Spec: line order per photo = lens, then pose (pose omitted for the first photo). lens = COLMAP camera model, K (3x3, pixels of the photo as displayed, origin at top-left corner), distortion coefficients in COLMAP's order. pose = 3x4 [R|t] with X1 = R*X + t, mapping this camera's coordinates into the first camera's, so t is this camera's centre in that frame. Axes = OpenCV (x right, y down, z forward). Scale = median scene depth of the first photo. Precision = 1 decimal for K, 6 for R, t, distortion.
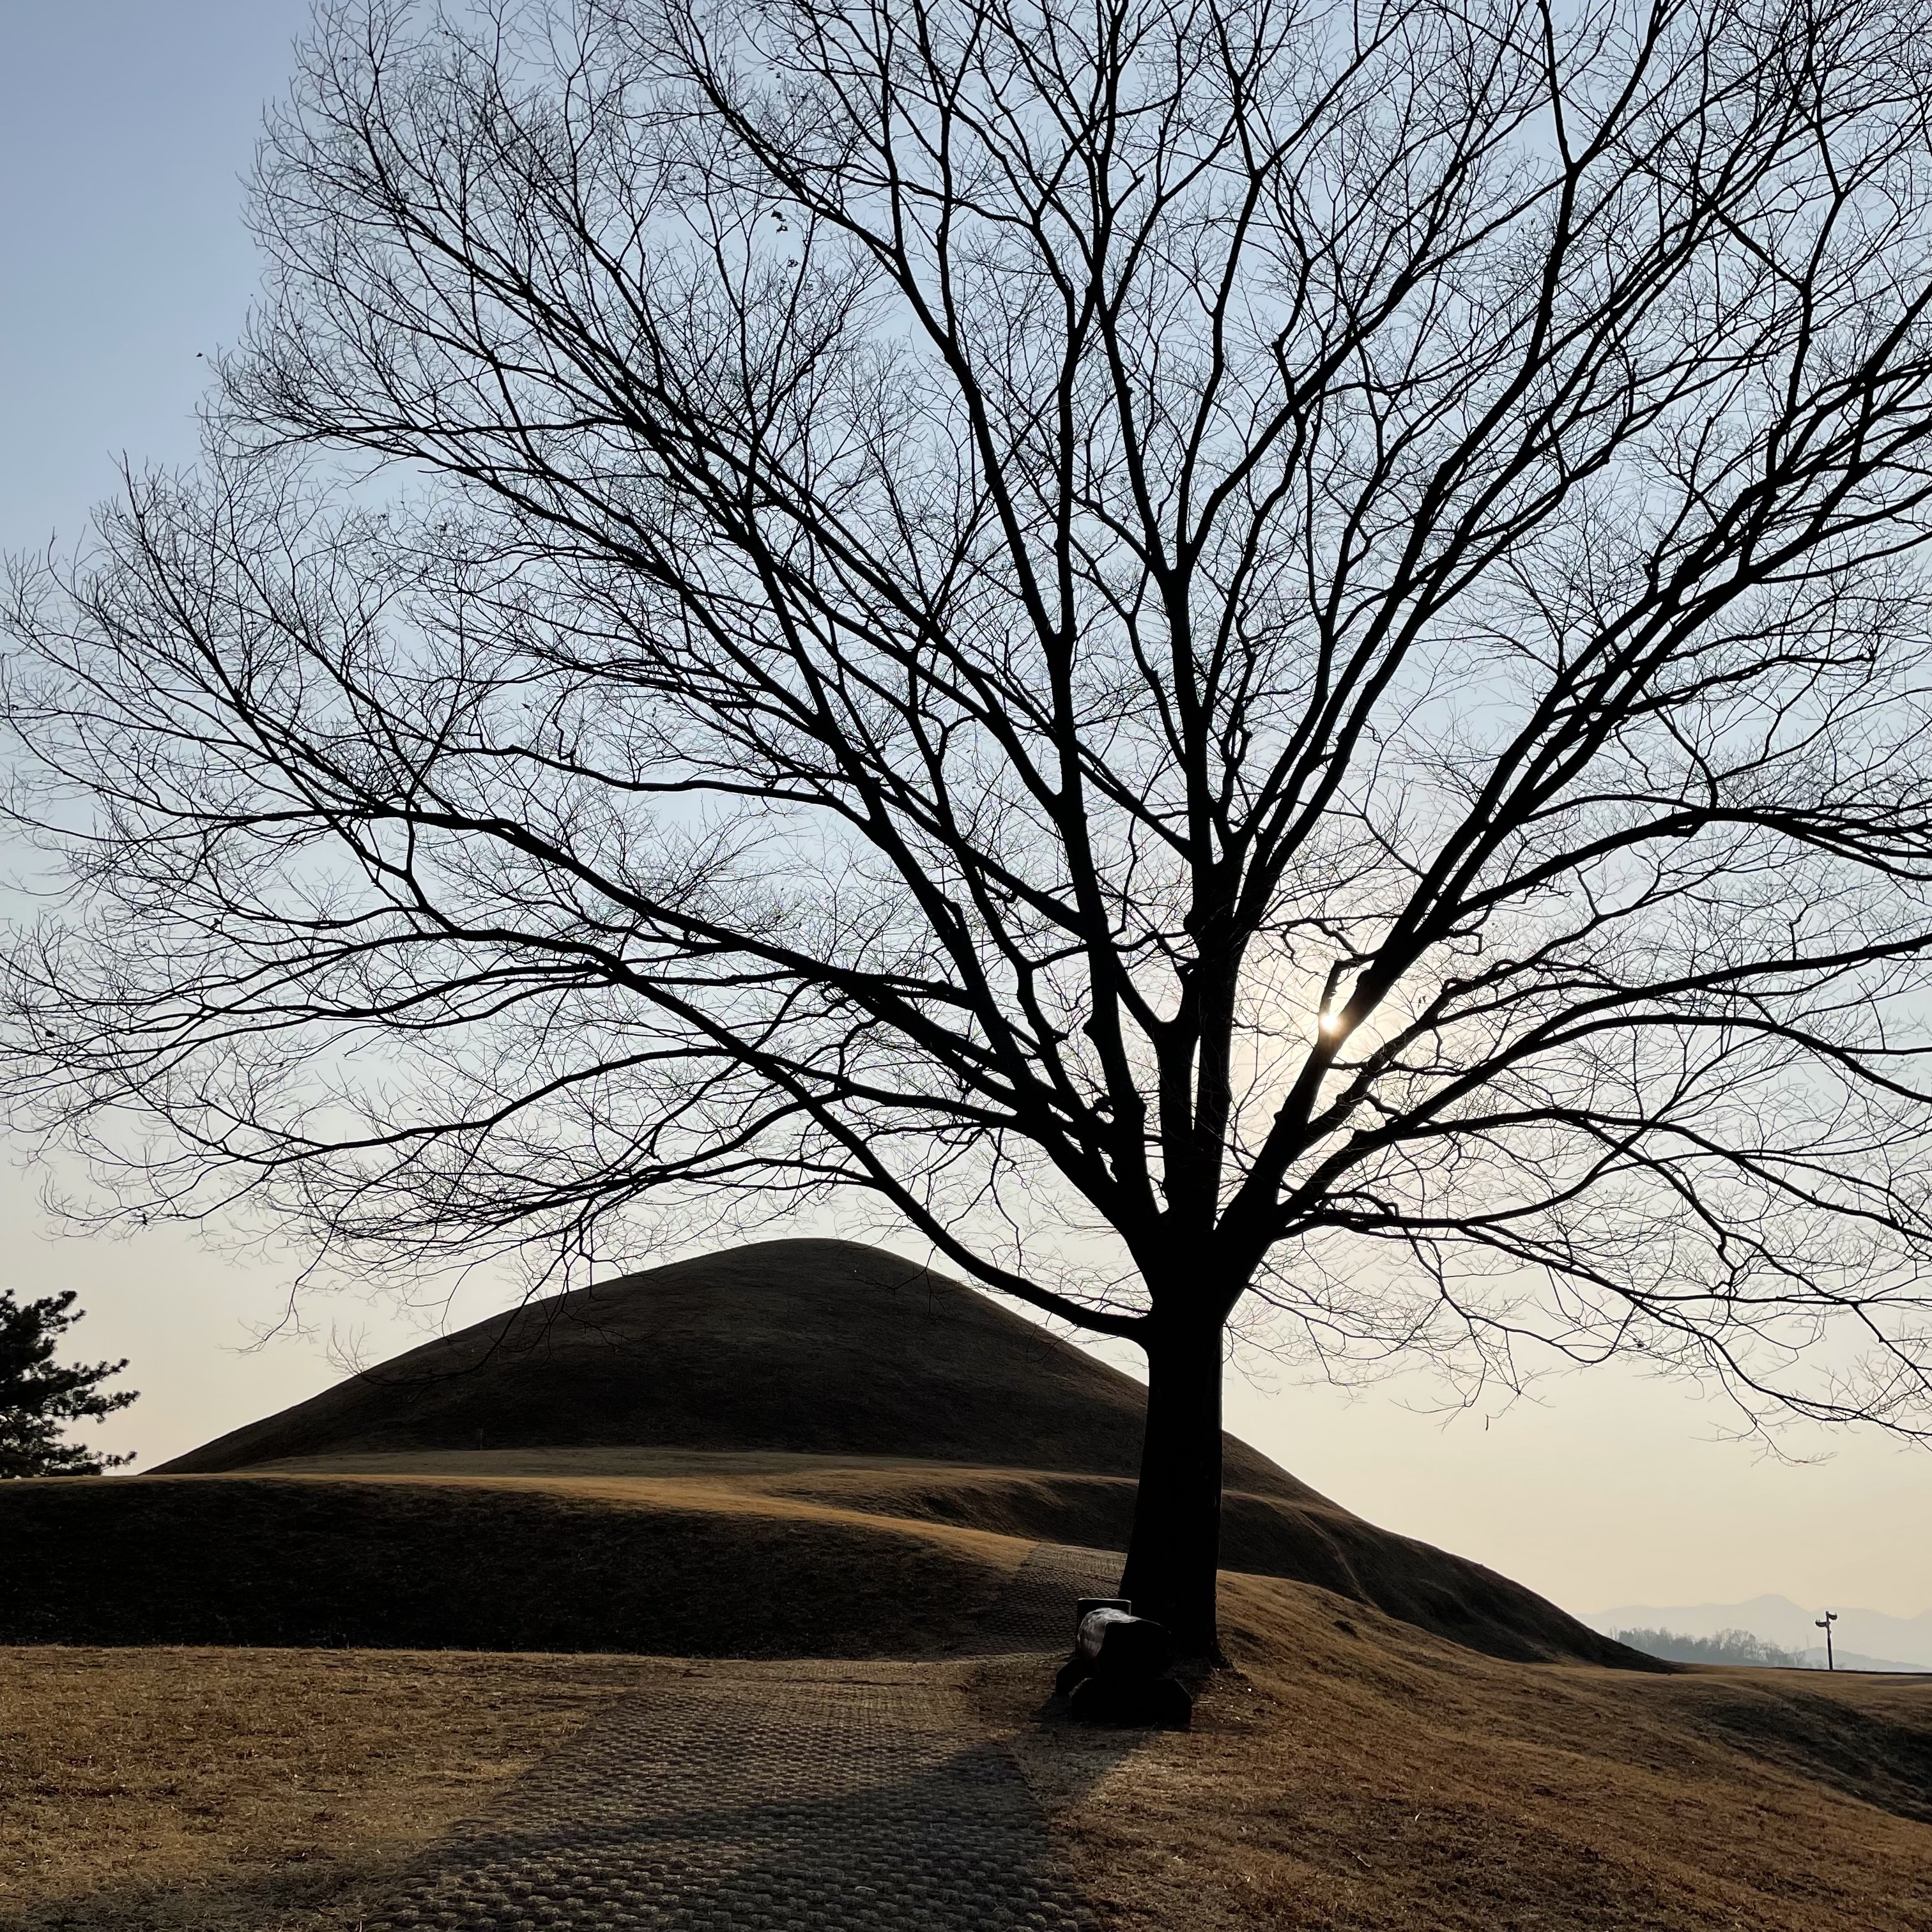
lens RADIAL K [[1967.1, 0, 972.0], [0, 1967.1, 965.6], [0, 0, 1]] dist [0.061040, 0.000000]
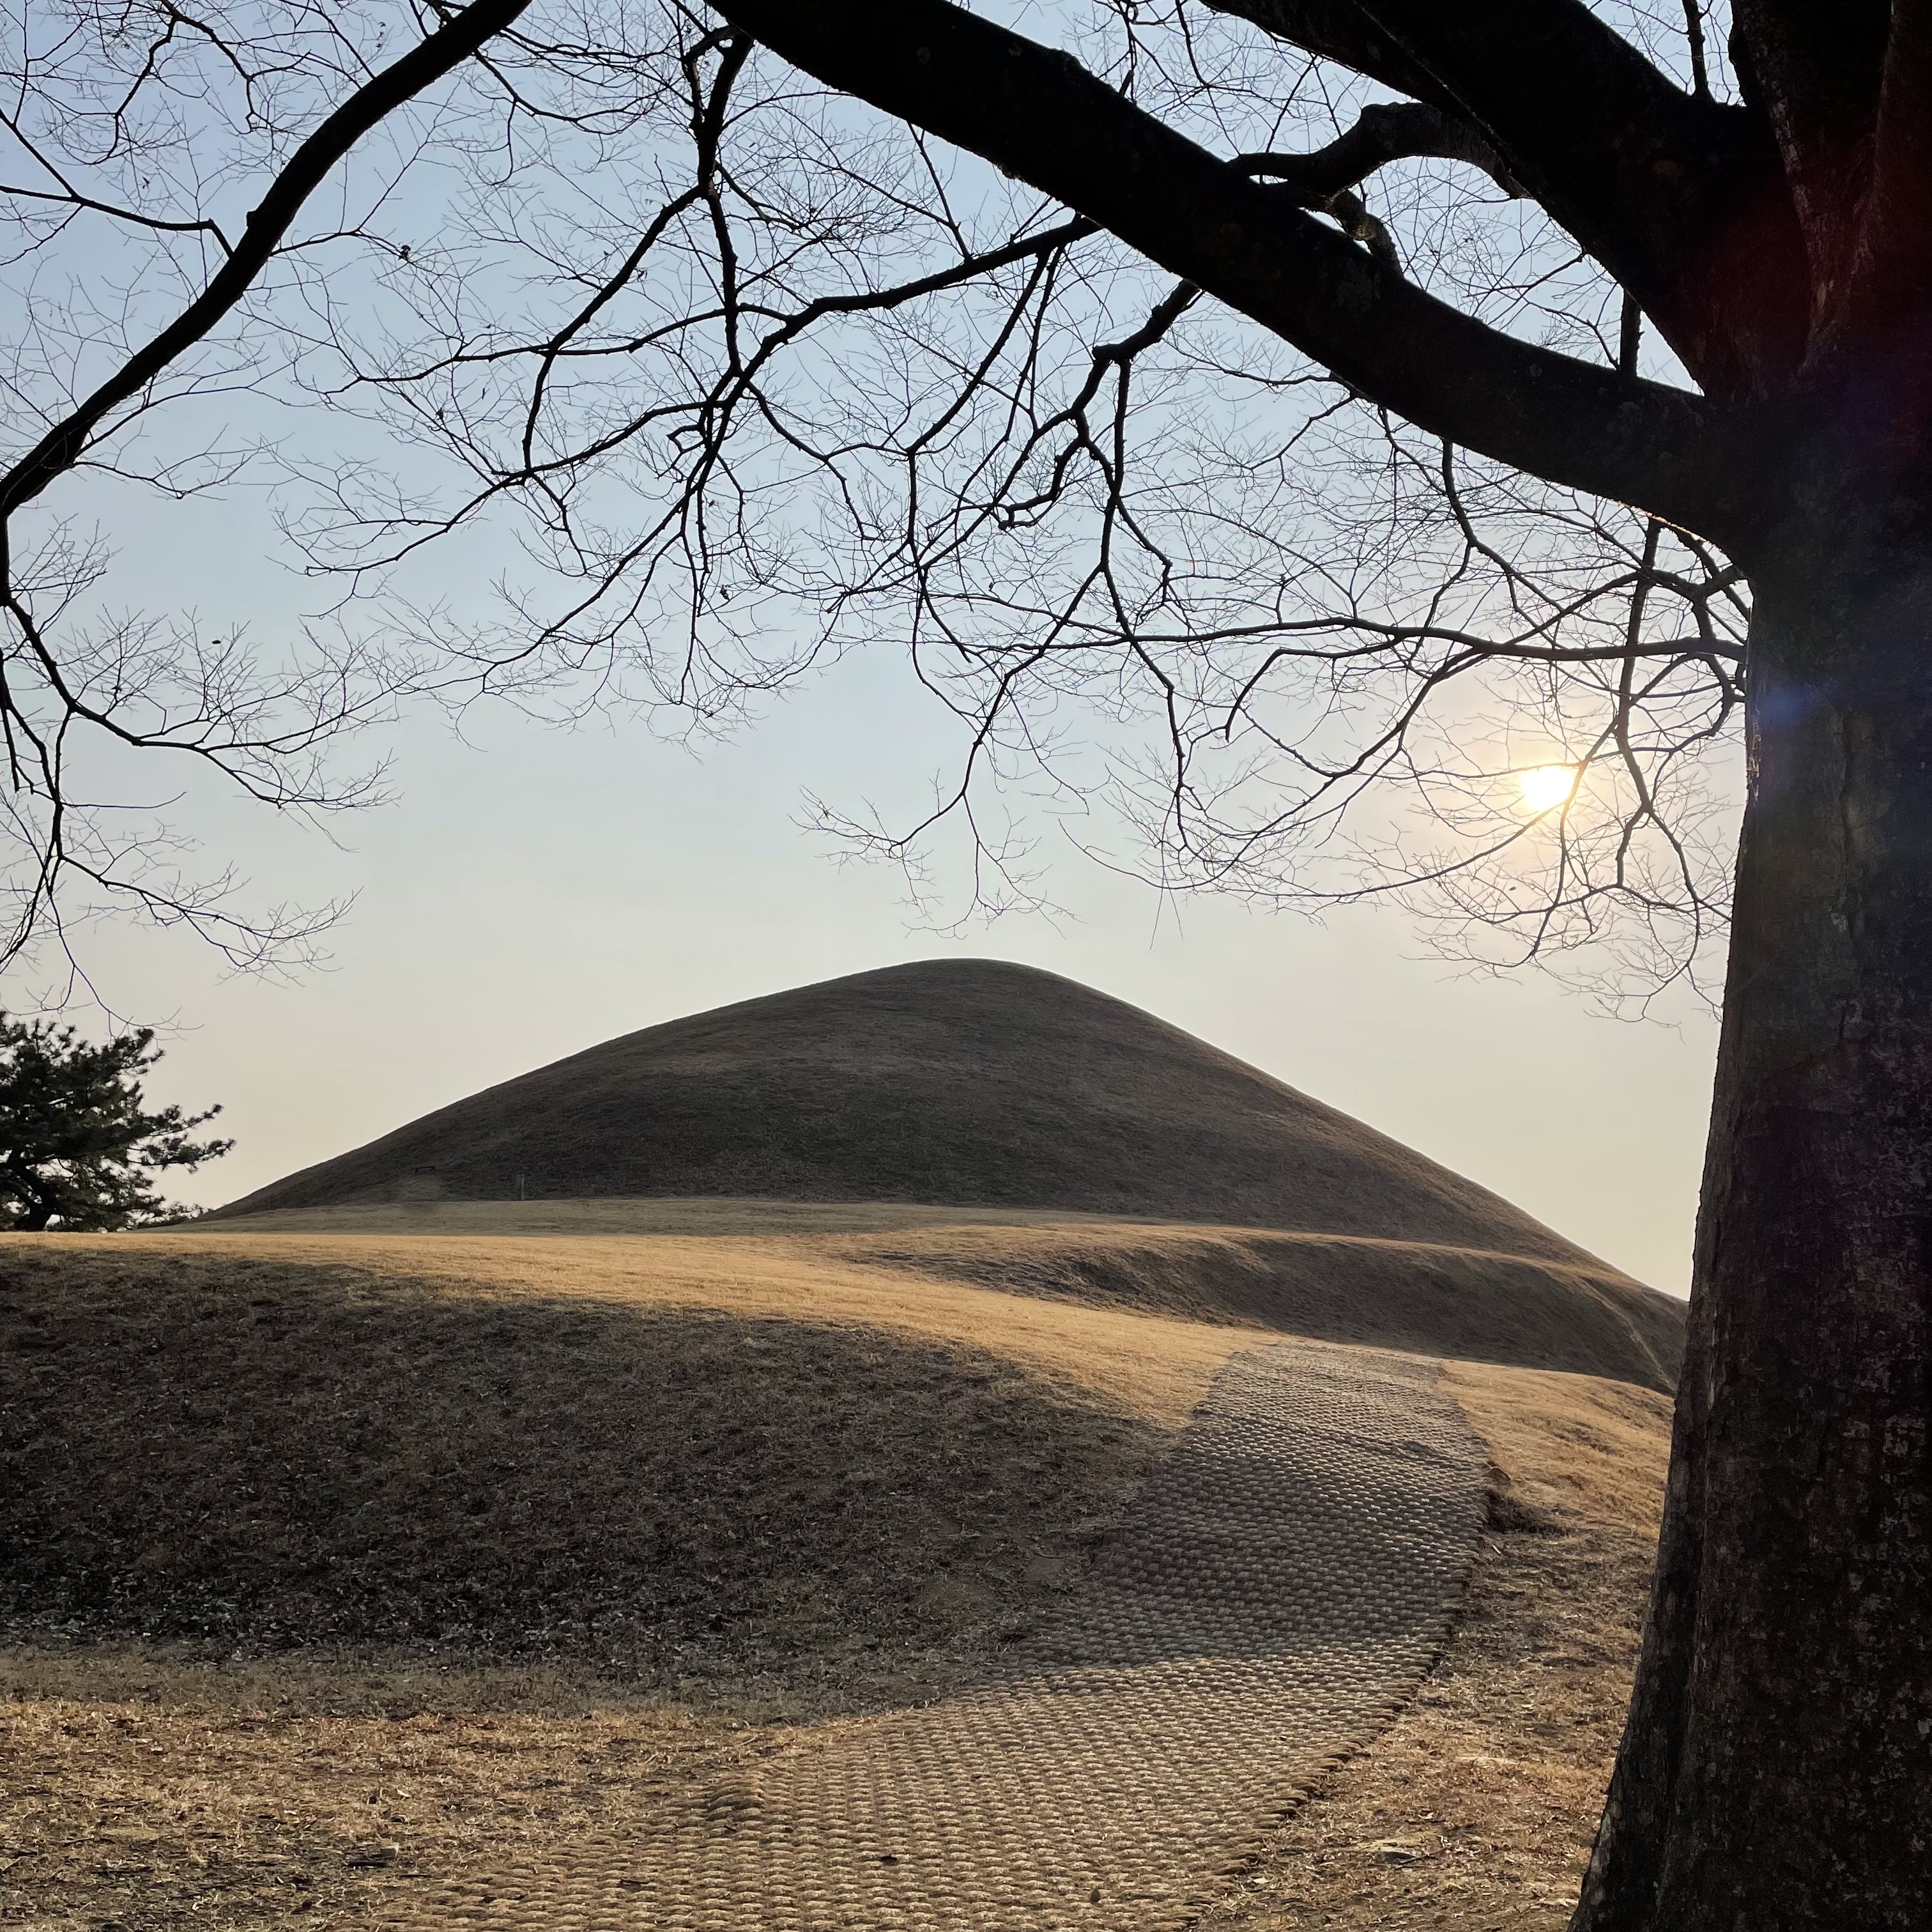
lens RADIAL K [[1967.1, 0, 961.0], [0, 1967.1, 961.9], [0, 0, 1]] dist [0.061040, 0.000000]
pose [[0.994210, -0.015963, -0.106265, 0.008566], [0.028245, 0.992952, 0.115100, 0.053106], [0.103679, -0.117435, 0.987654, 0.208524]]
